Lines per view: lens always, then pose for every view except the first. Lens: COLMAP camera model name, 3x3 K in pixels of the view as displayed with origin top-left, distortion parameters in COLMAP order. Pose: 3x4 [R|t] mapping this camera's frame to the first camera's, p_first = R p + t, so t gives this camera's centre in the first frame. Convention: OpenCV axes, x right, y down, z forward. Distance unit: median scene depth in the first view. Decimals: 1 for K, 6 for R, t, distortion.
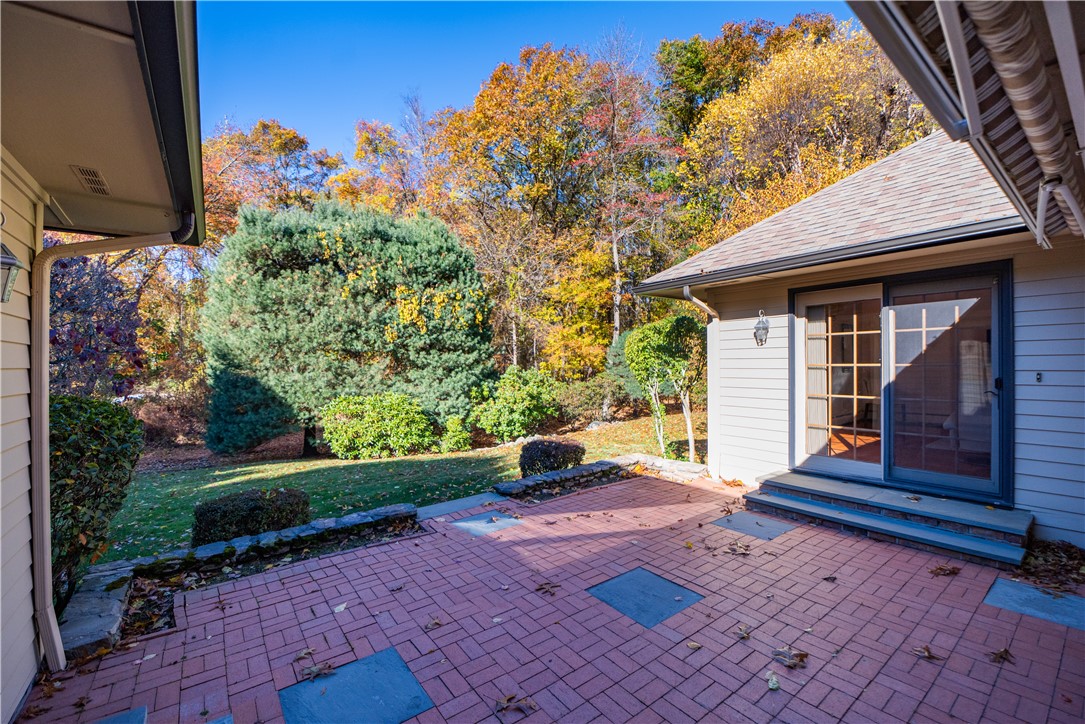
lens RADIAL K [[447.9, 0, 547.8], [0, 447.9, 360.6], [0, 0, 1]] dist [0.007152, -0.001352]
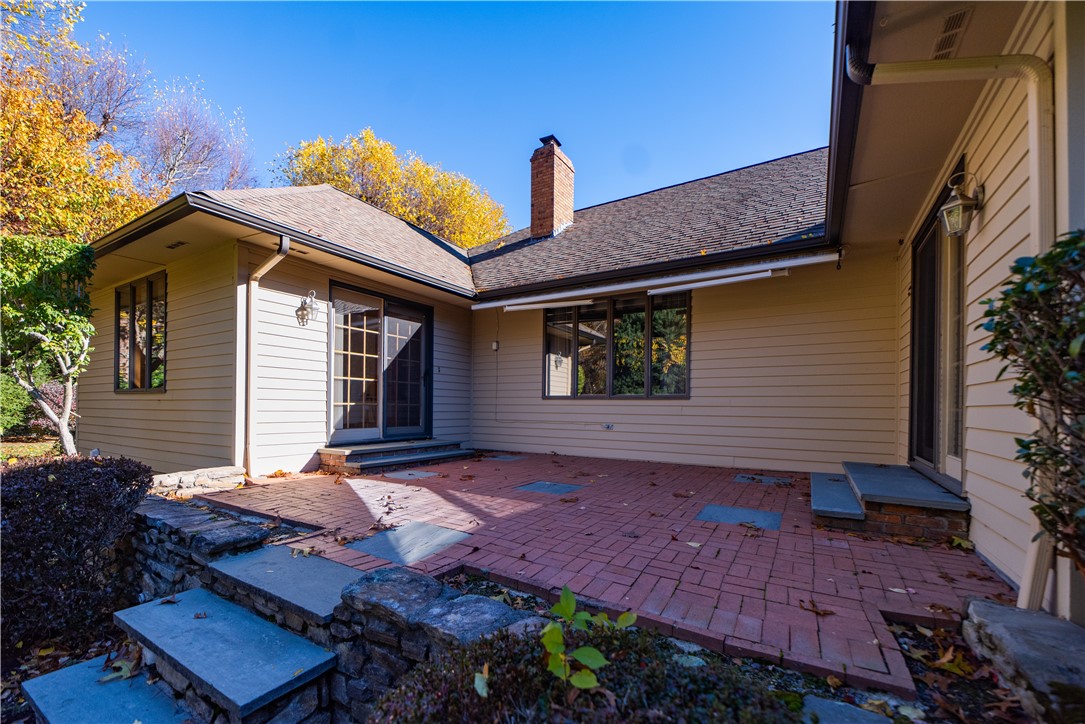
lens RADIAL K [[447.9, 0, 555.1], [0, 447.9, 413.4], [0, 0, 1]] dist [0.007152, -0.001352]
pose [[-0.369991, -0.002900, 0.929031, -1.237860], [-0.008535, 0.999964, -0.000277, 0.296814], [-0.928996, -0.008032, -0.370003, 1.649226]]
